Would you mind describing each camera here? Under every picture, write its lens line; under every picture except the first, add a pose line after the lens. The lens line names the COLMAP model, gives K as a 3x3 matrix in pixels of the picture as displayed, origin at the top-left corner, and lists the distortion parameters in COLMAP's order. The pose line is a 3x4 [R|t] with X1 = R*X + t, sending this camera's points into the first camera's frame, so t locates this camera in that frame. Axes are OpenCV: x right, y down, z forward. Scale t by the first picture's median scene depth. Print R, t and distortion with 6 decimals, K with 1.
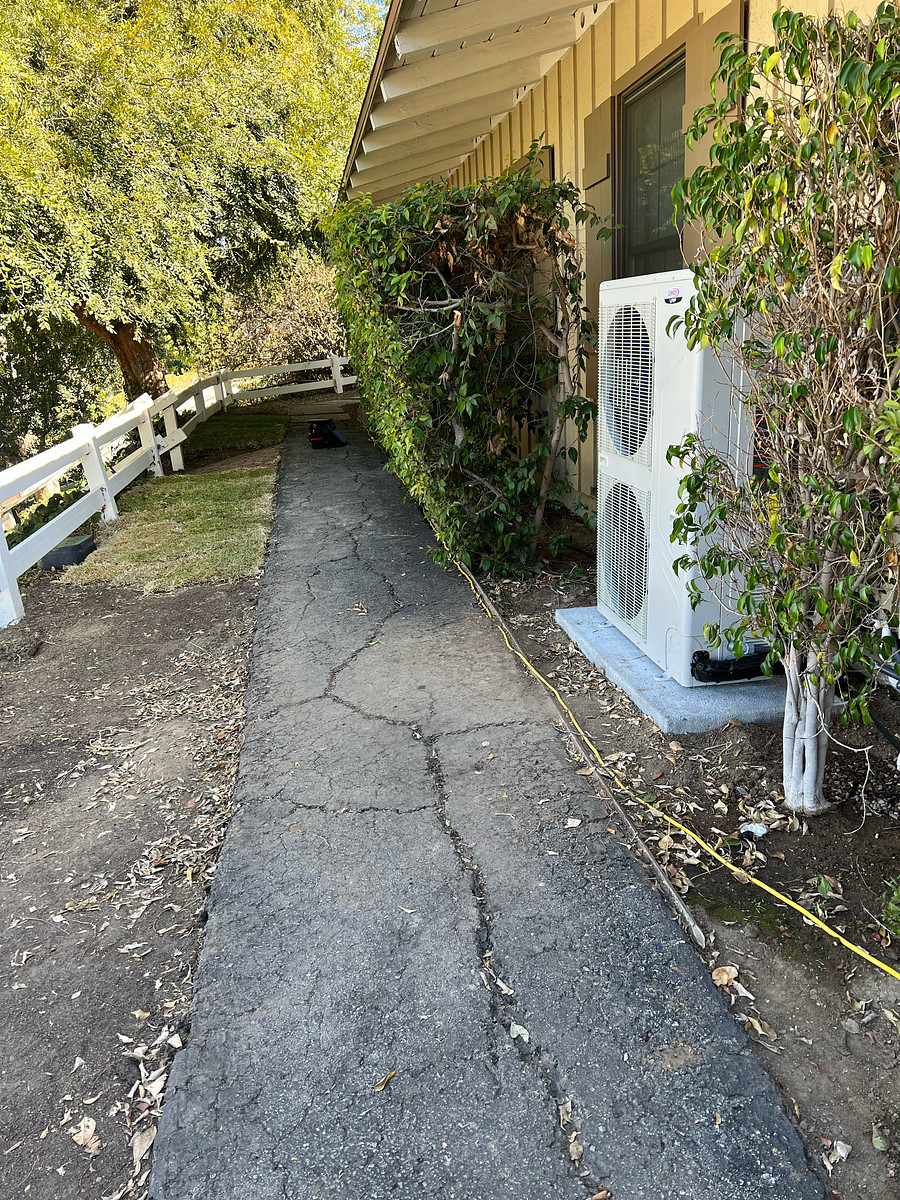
lens RADIAL K [[914.2, 0, 450.8], [0, 914.2, 601.3], [0, 0, 1]] dist [0.011859, -0.011987]
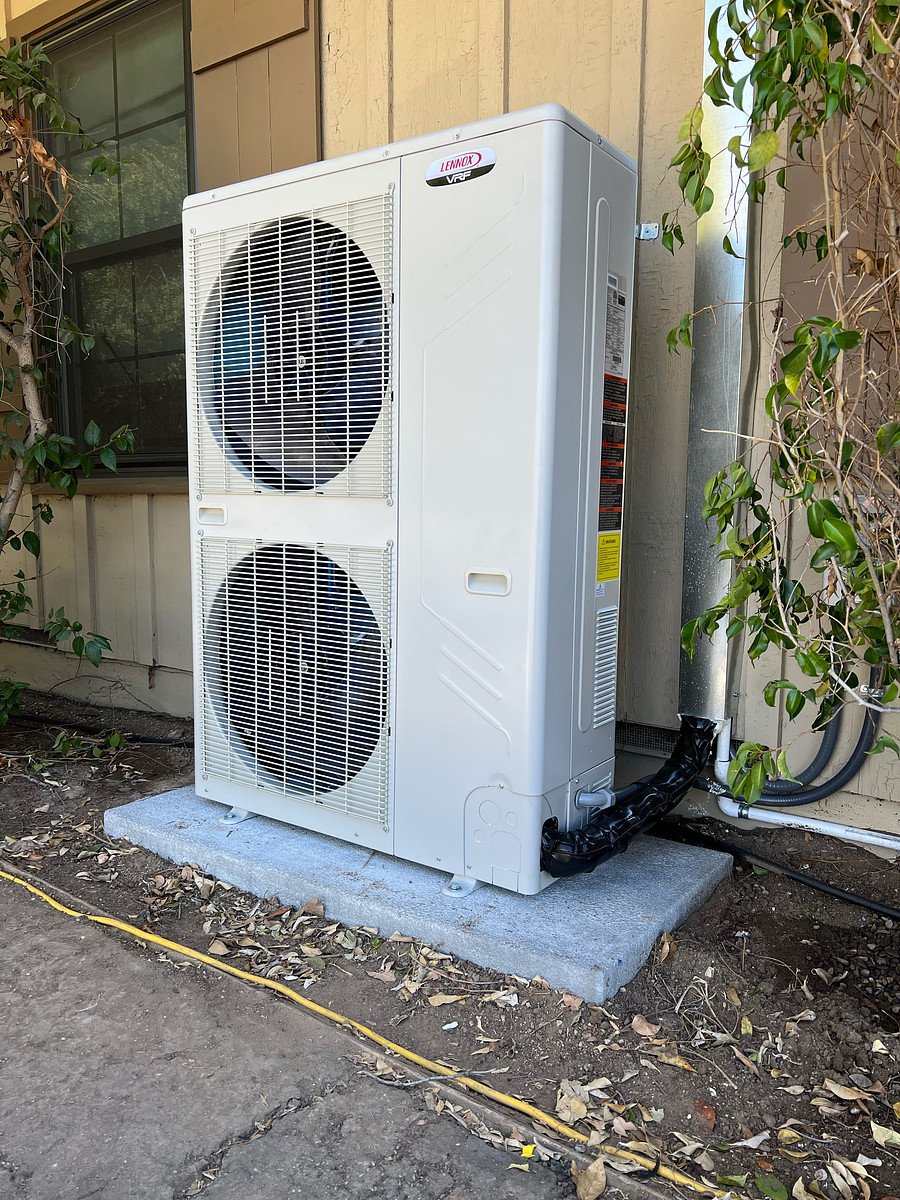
lens RADIAL K [[914.2, 0, 450.9], [0, 914.2, 592.6], [0, 0, 1]] dist [0.011859, -0.011987]
pose [[0.696321, -0.035215, 0.716866, -0.143381], [0.169558, 0.978595, -0.116627, -0.022607], [-0.697414, 0.202760, 0.687387, 0.613428]]
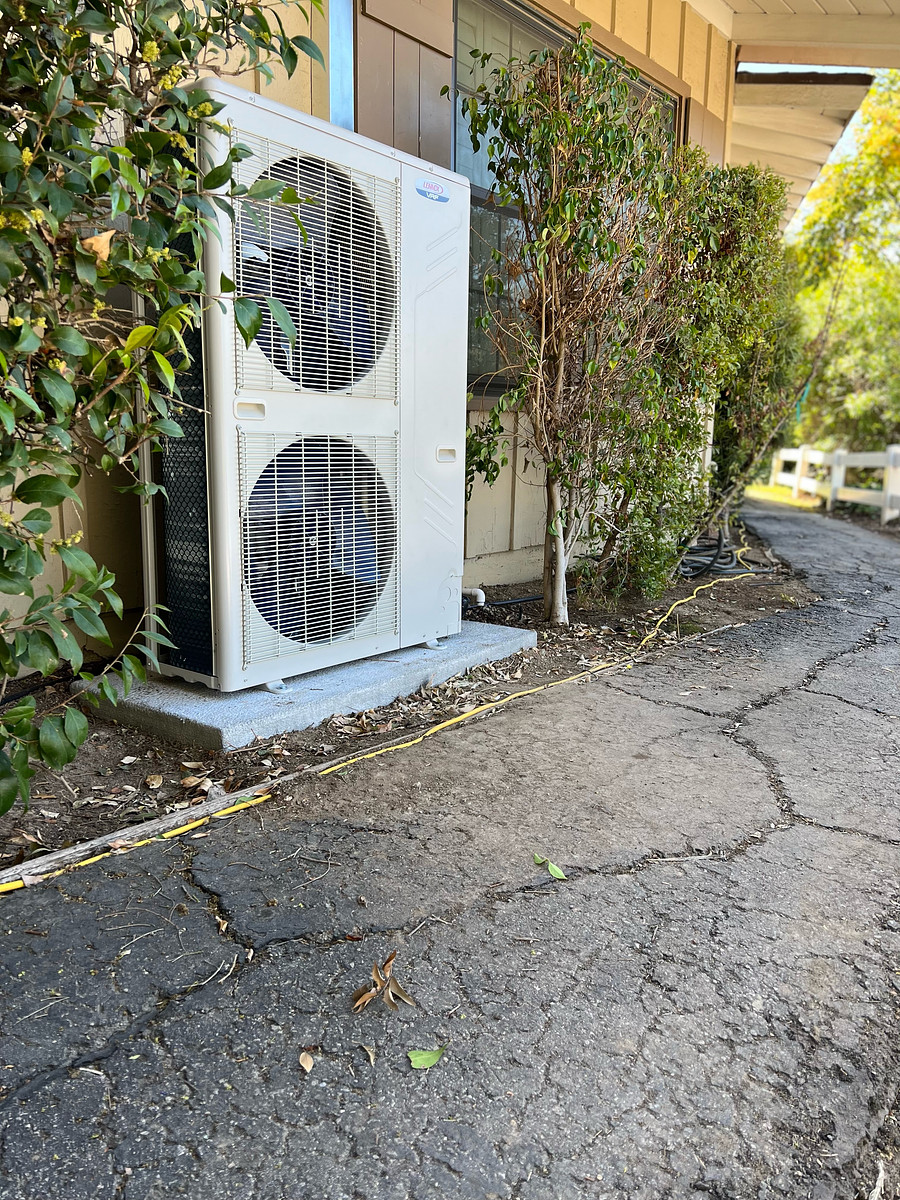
lens RADIAL K [[914.2, 0, 444.5], [0, 914.2, 602.0], [0, 0, 1]] dist [0.011859, -0.011987]
pose [[-0.674335, -0.090476, 0.732862, -0.392892], [0.233373, 0.915484, 0.327758, -0.232974], [-0.700578, 0.392049, -0.596228, 1.496333]]
